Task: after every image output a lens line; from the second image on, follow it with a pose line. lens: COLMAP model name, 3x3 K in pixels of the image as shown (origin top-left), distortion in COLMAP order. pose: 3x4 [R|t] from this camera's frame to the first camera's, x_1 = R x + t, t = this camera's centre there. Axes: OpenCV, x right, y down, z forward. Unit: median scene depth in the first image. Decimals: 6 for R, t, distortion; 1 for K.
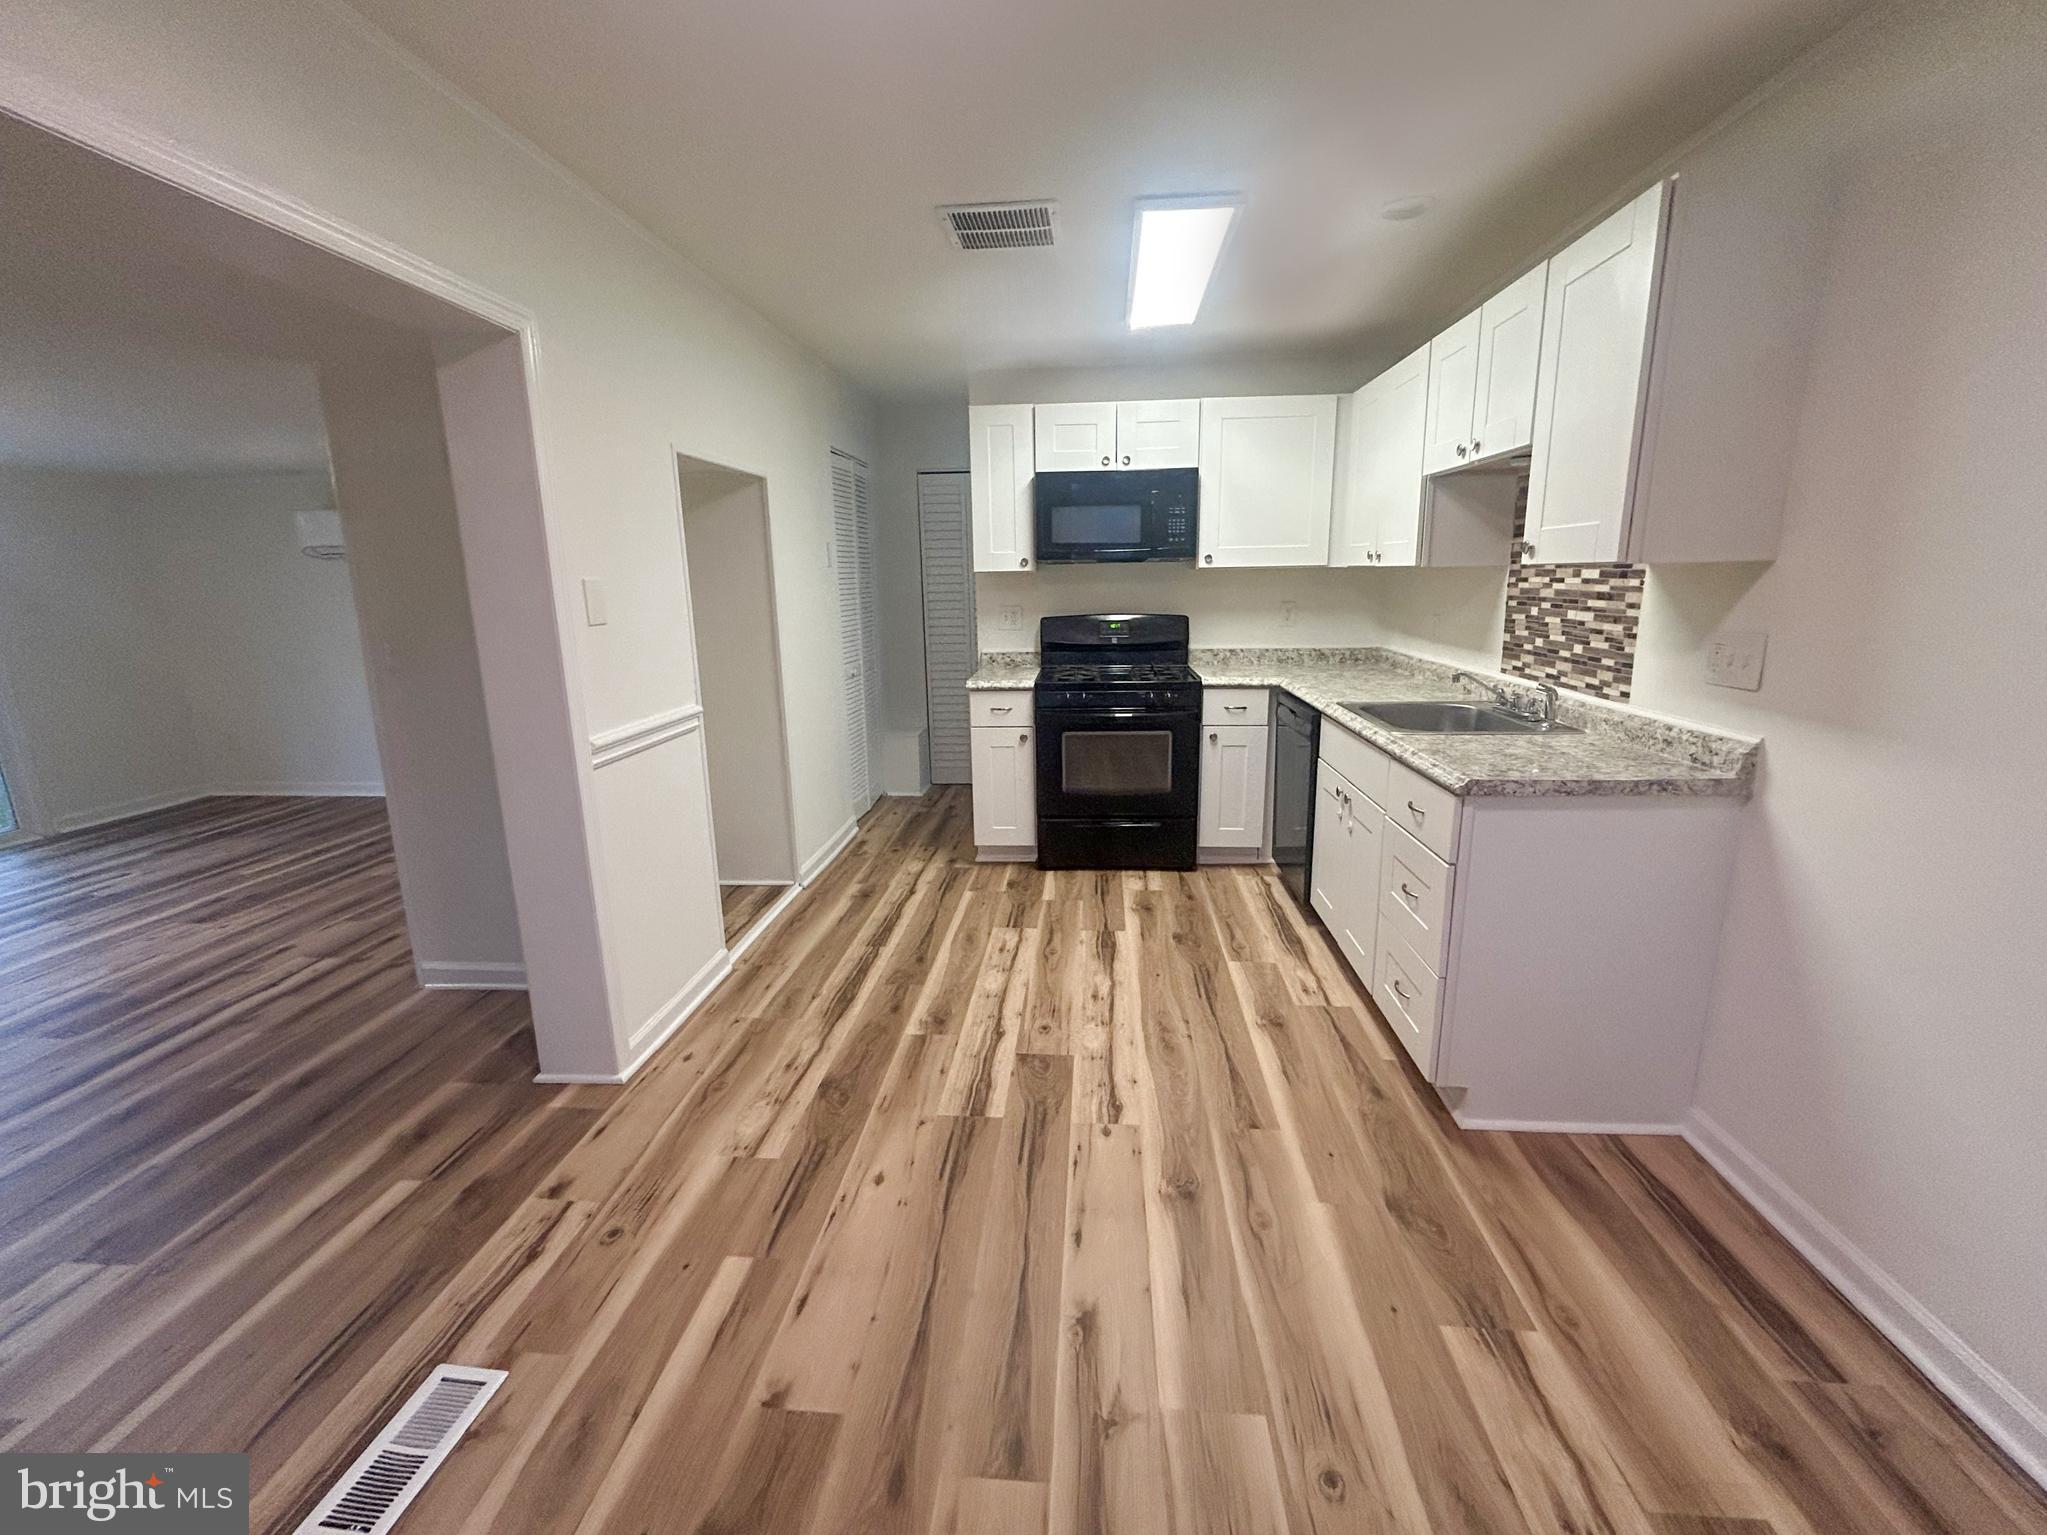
lens RADIAL K [[837.2, 0, 1027.4], [0, 837.2, 758.9], [0, 0, 1]] dist [0.002396, 0.000951]
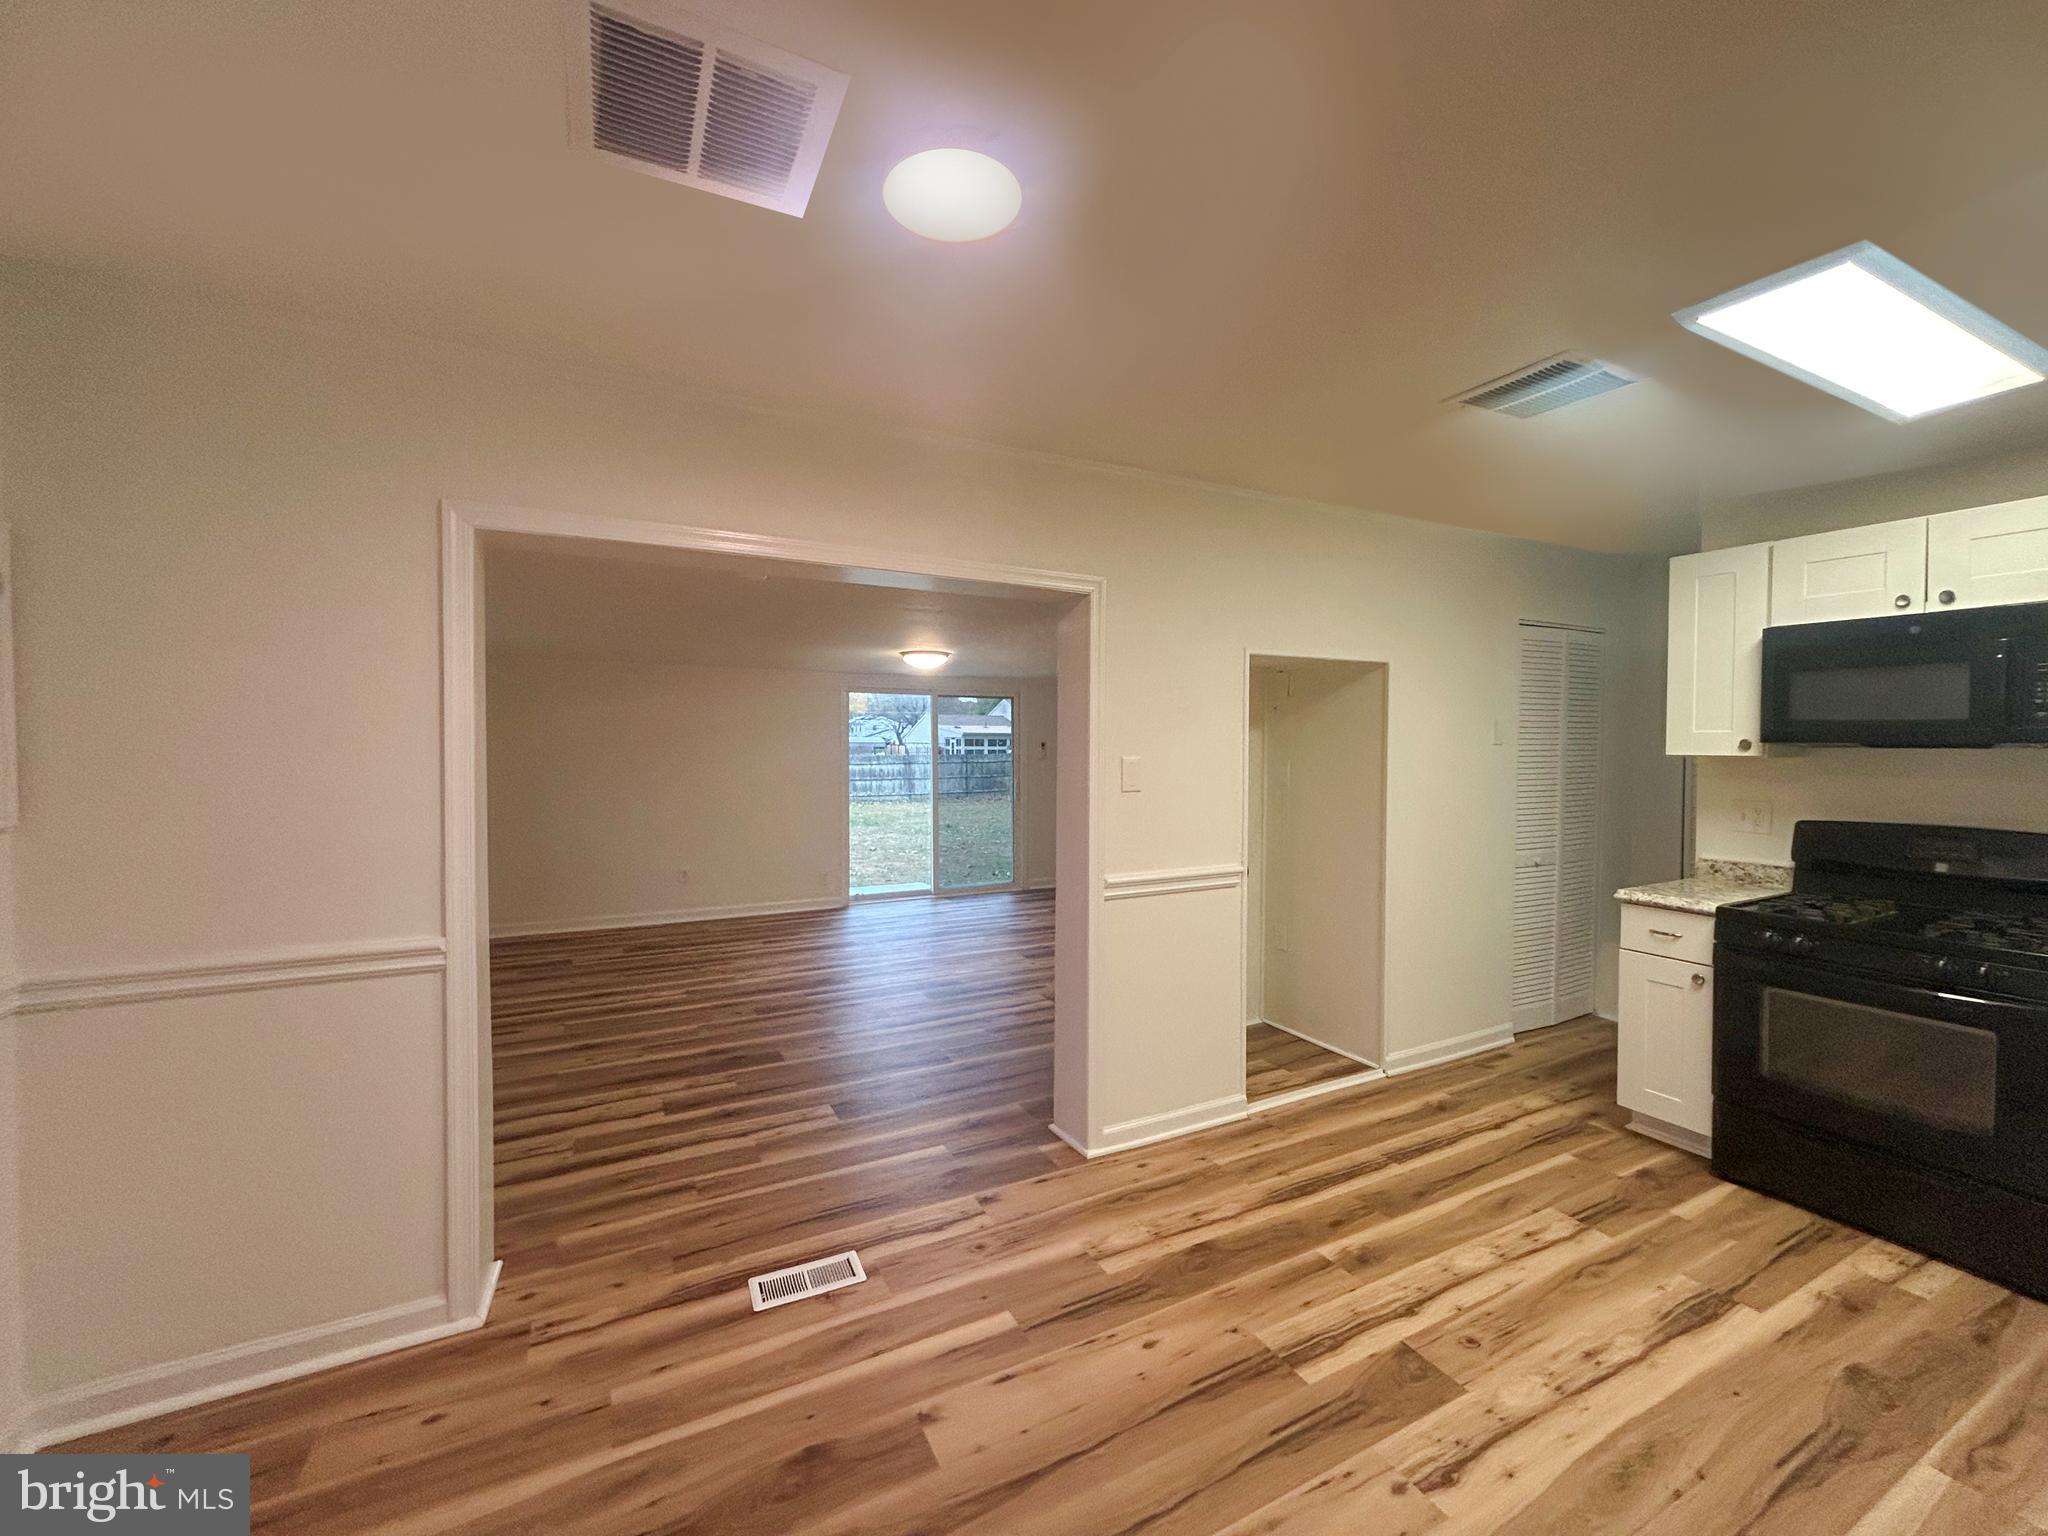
lens RADIAL K [[837.7, 0, 1062.7], [0, 837.7, 761.4], [0, 0, 1]] dist [0.002396, 0.000951]
pose [[0.544436, 0.040311, -0.837833, 0.399994], [-0.192251, 0.978252, -0.077861, -0.063522], [0.816473, 0.203464, 0.540346, 0.146034]]
